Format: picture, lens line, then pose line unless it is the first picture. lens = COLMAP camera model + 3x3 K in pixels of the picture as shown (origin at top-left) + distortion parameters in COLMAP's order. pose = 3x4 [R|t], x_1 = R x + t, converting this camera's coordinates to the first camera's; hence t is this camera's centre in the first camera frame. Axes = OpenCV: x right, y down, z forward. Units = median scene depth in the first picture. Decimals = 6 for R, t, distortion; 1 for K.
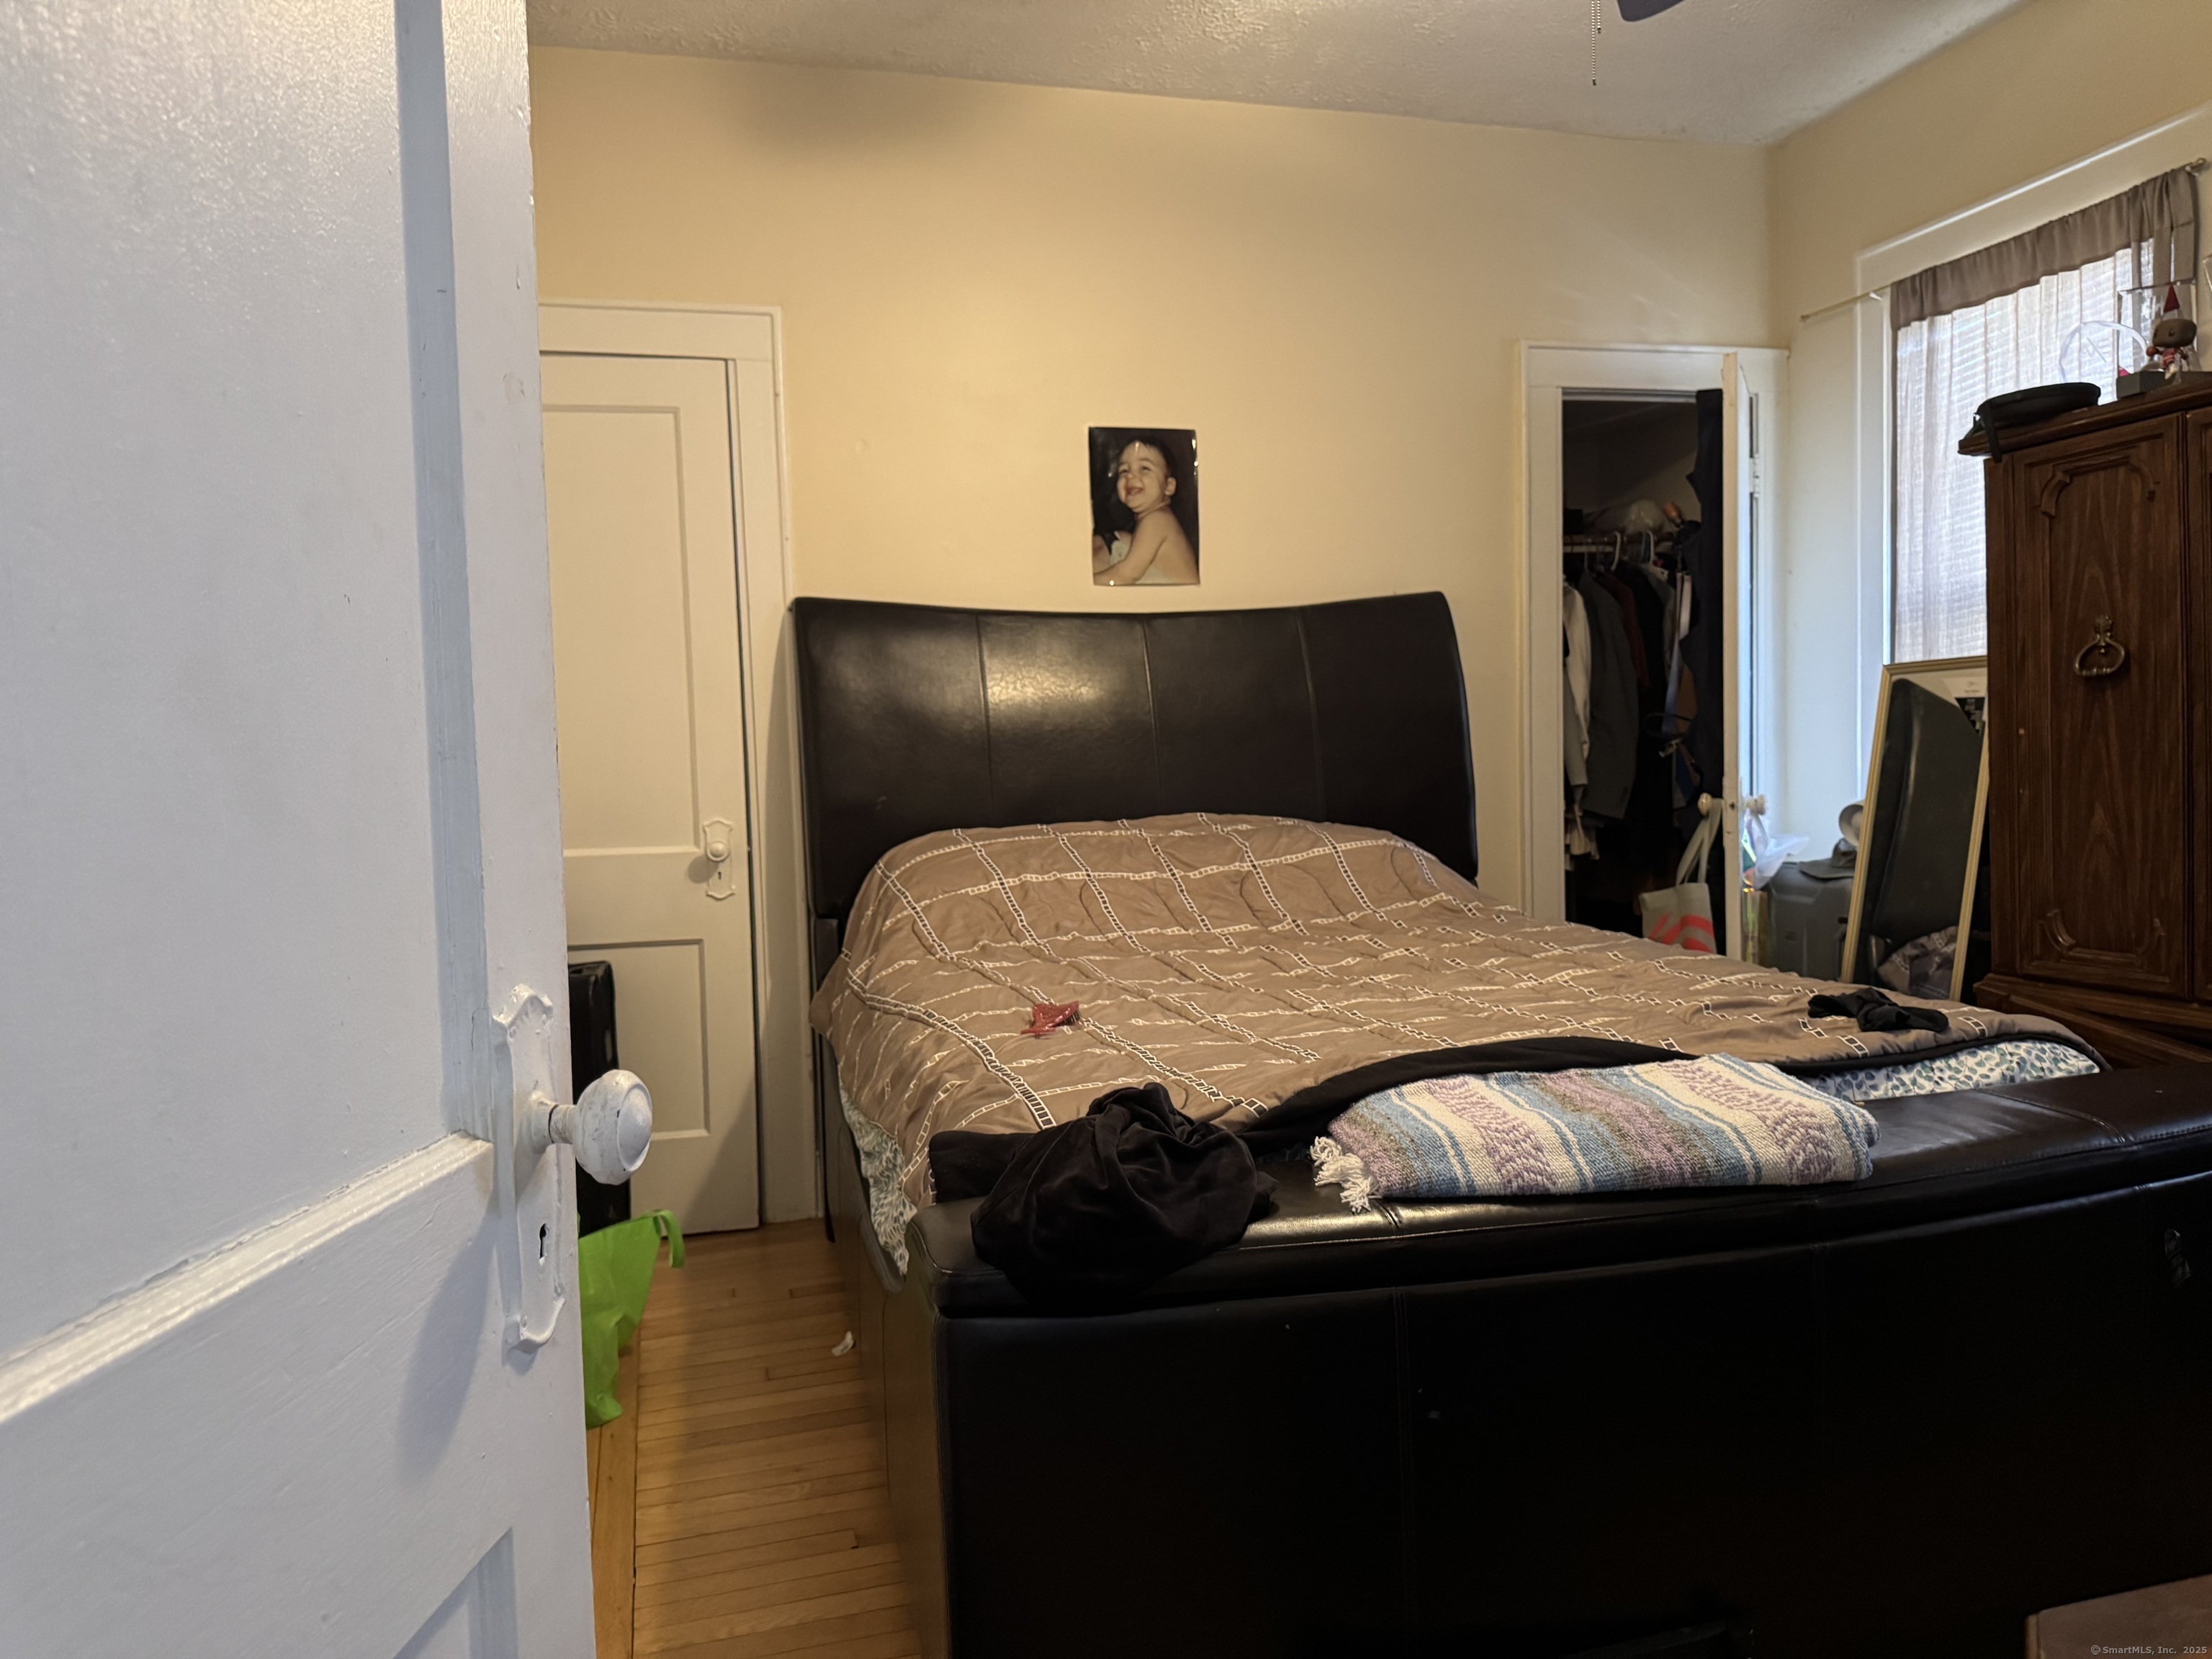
lens RADIAL K [[1556.7, 0, 1108.8], [0, 1556.7, 834.2], [0, 0, 1]] dist [0.072435, -0.092923]
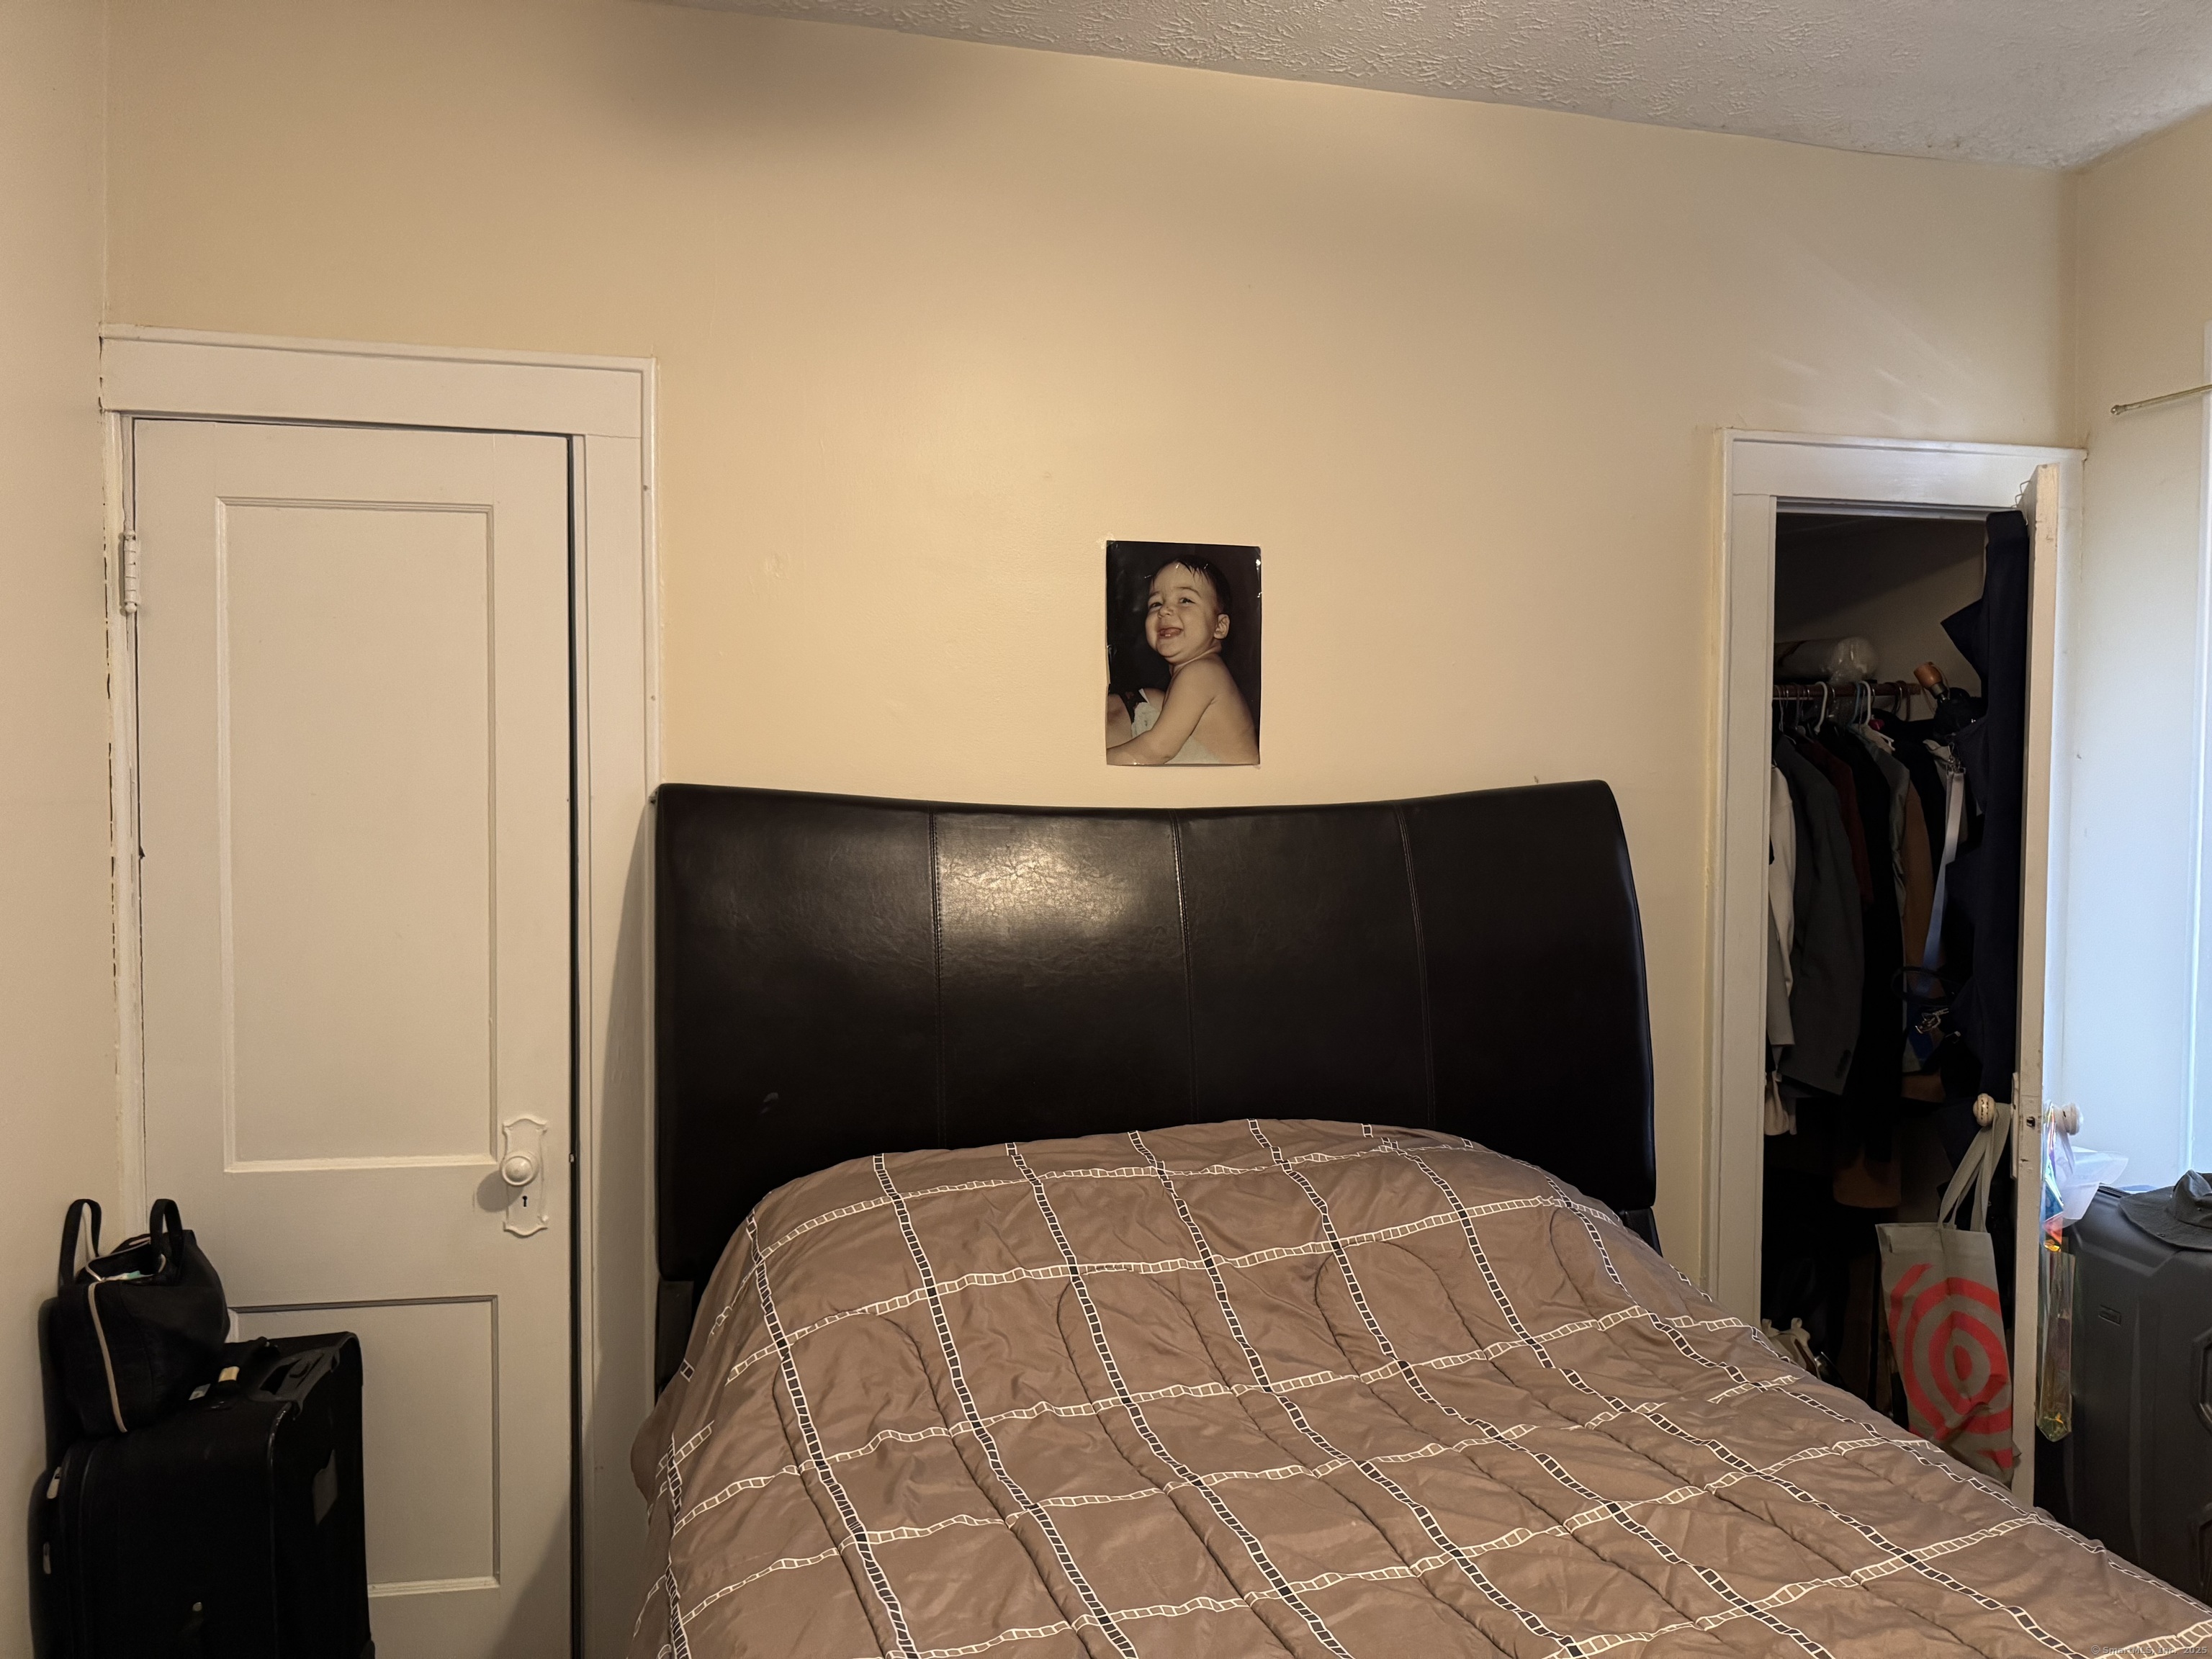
lens RADIAL K [[1556.7, 0, 1111.8], [0, 1556.7, 830.2], [0, 0, 1]] dist [0.072435, -0.092923]
pose [[0.999166, 0.034486, -0.021872, 0.009724], [-0.034932, 0.999182, -0.020390, -0.131353], [0.021151, 0.021137, 0.999553, 0.345370]]
